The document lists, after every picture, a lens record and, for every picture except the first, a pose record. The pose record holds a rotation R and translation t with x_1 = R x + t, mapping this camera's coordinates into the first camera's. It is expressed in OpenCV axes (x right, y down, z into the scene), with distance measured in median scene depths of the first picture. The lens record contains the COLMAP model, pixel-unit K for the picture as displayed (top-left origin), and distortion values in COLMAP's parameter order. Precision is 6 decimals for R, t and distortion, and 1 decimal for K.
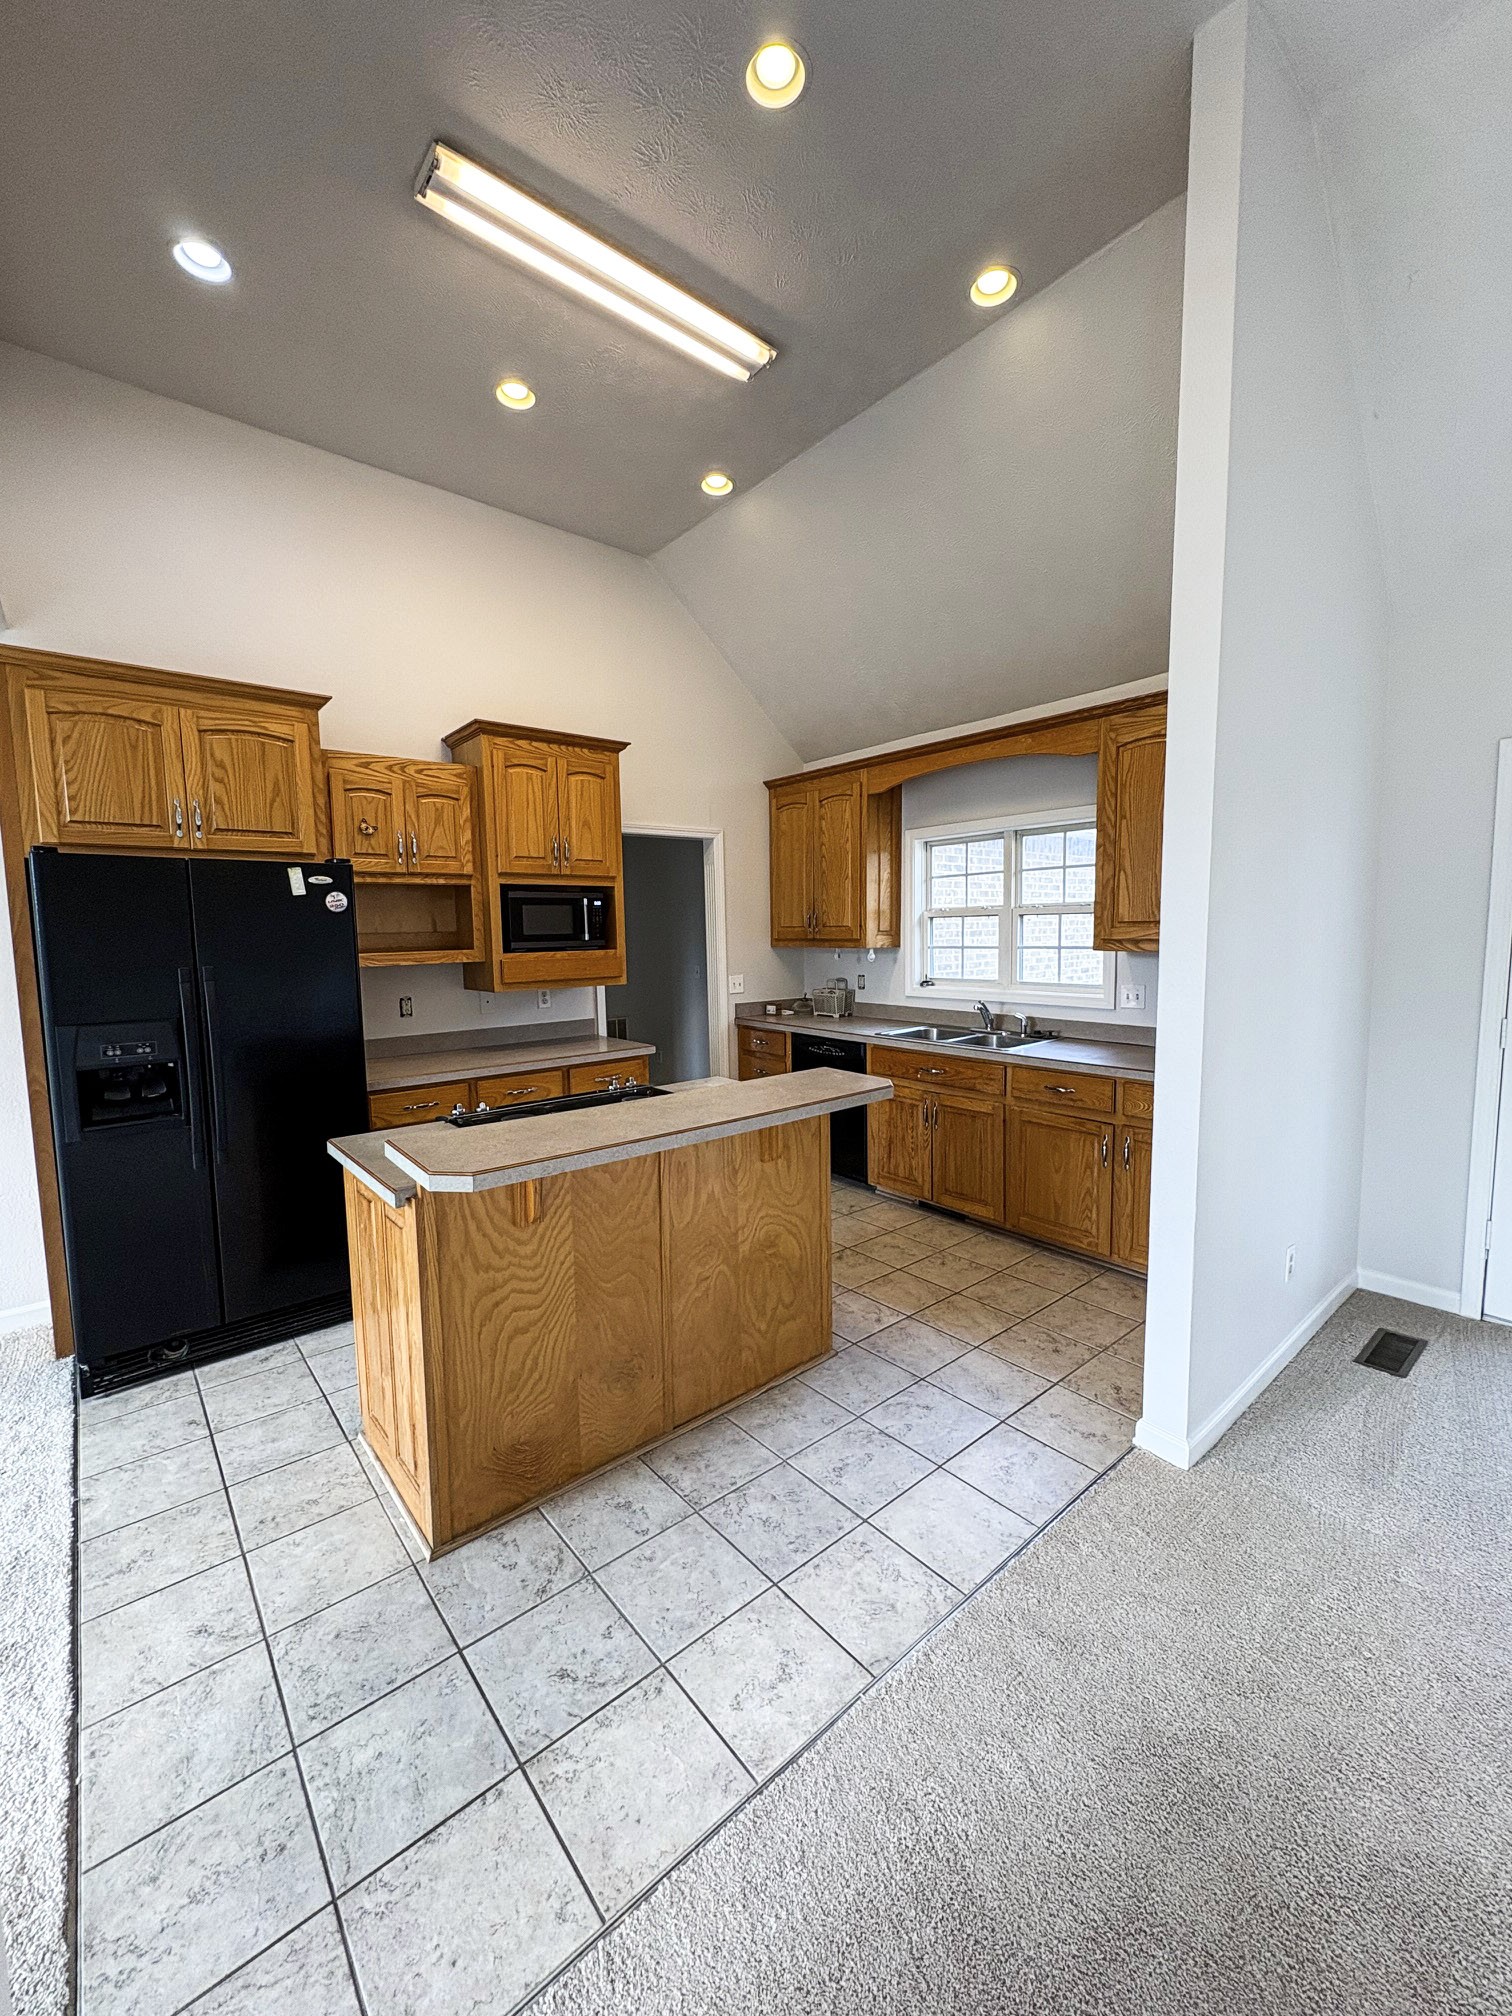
lens RADIAL K [[801.9, 0, 757.5], [0, 801.9, 1006.2], [0, 0, 1]] dist [-0.000714, 0.000562]
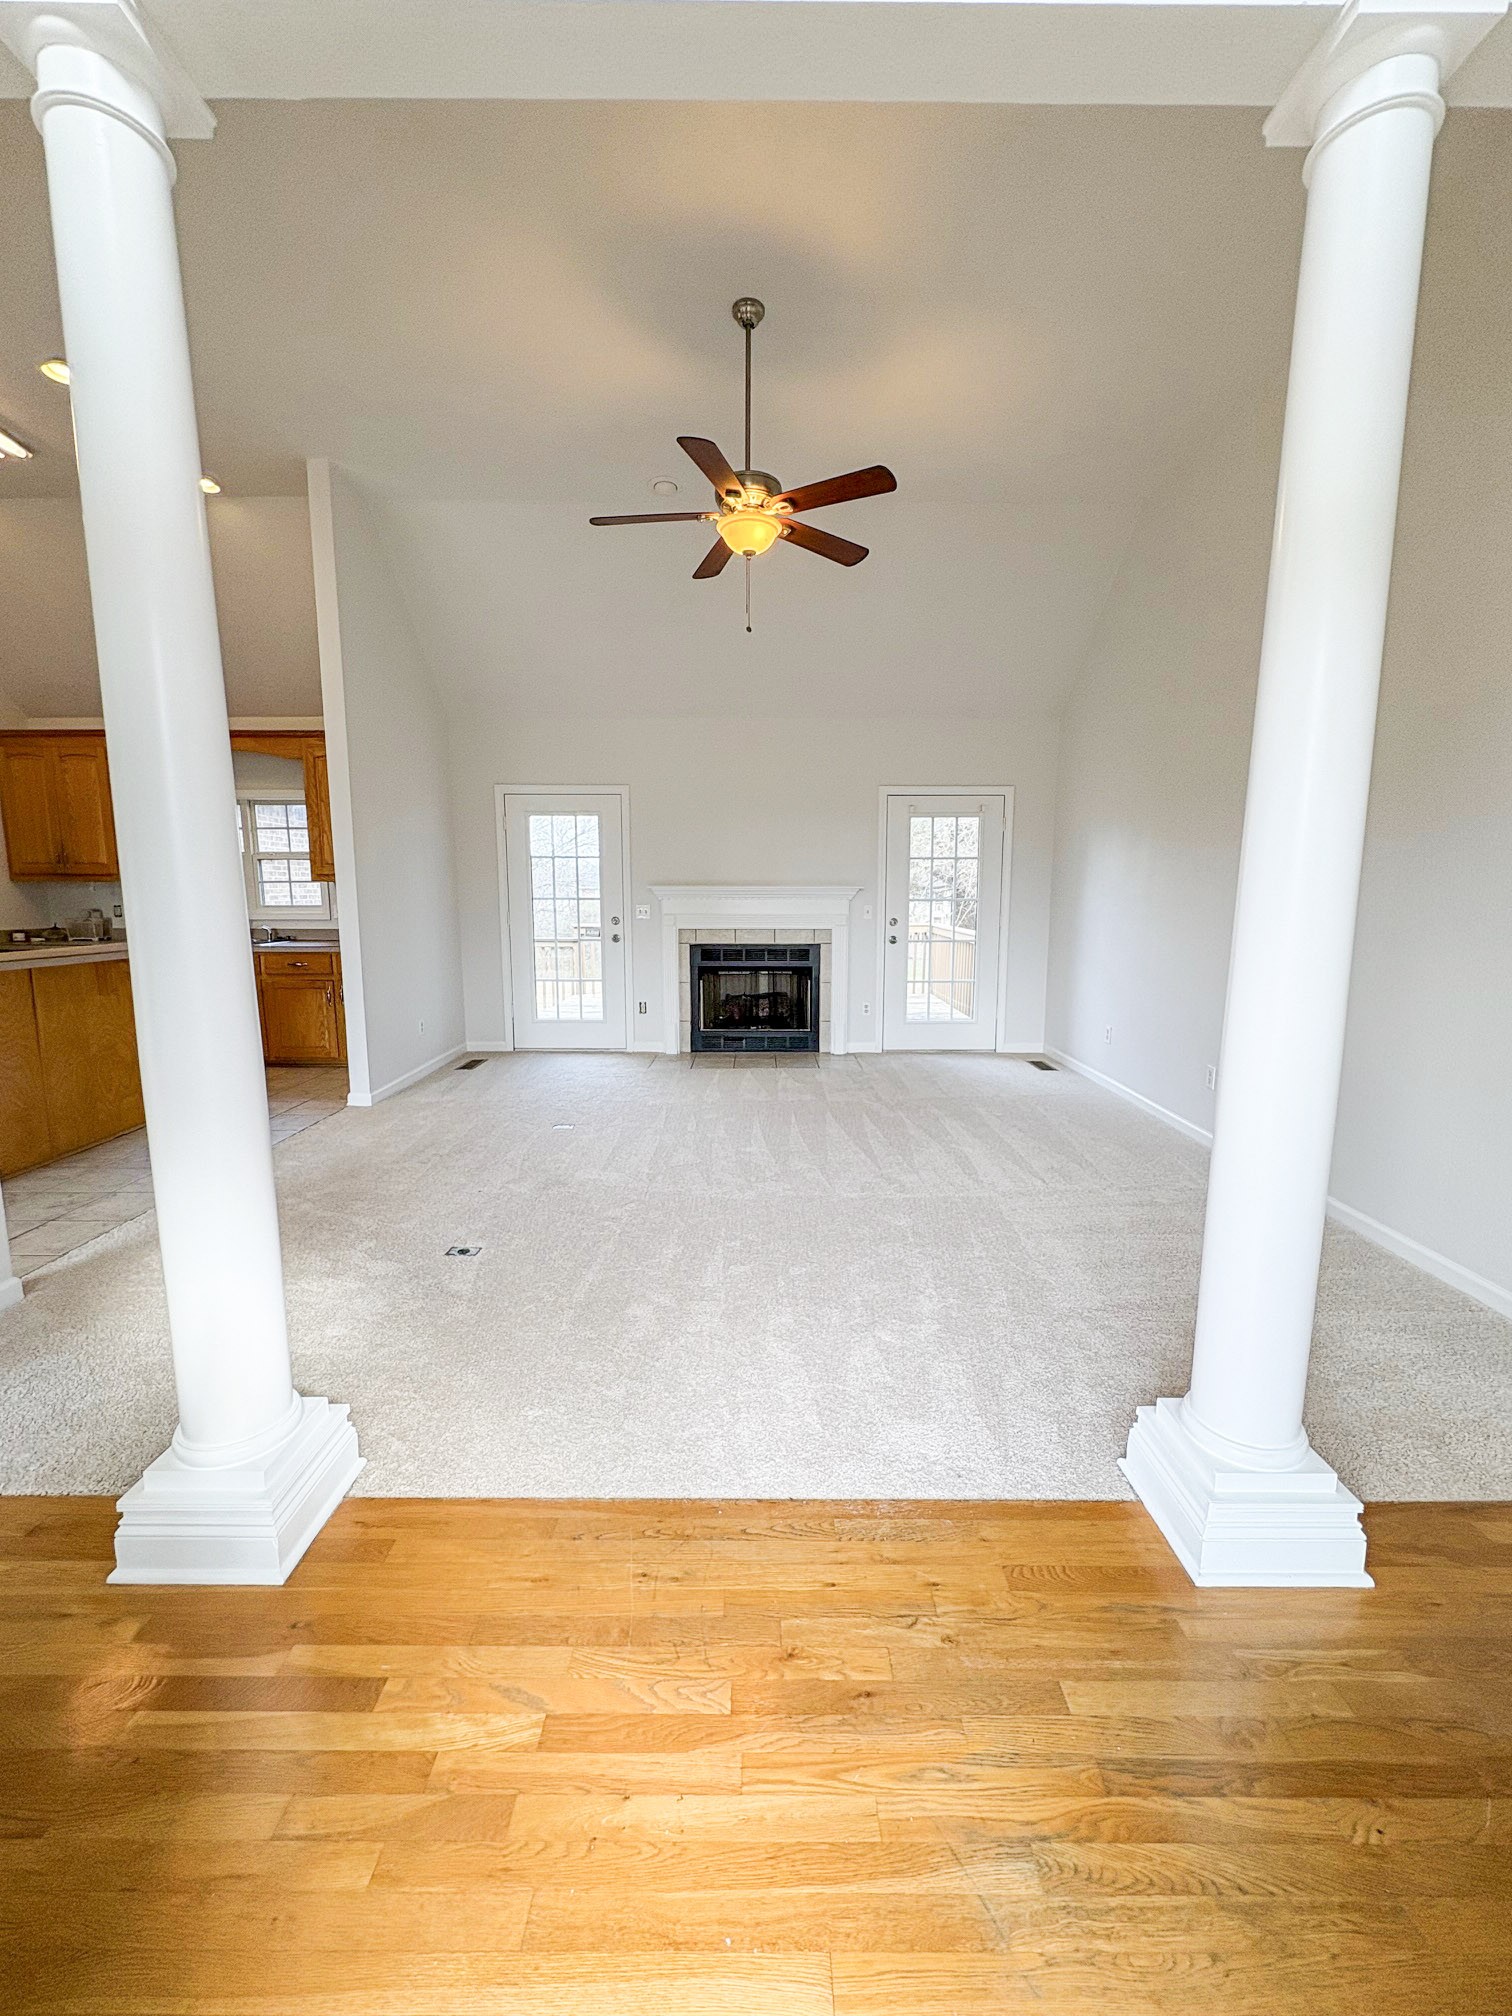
lens RADIAL K [[801.9, 0, 758.5], [0, 801.9, 1008.6], [0, 0, 1]] dist [-0.000714, 0.000562]
pose [[0.642866, -0.094200, 0.760164, -0.305226], [0.063657, 0.995546, 0.069534, 0.155923], [-0.763329, 0.003689, 0.646000, -0.875562]]
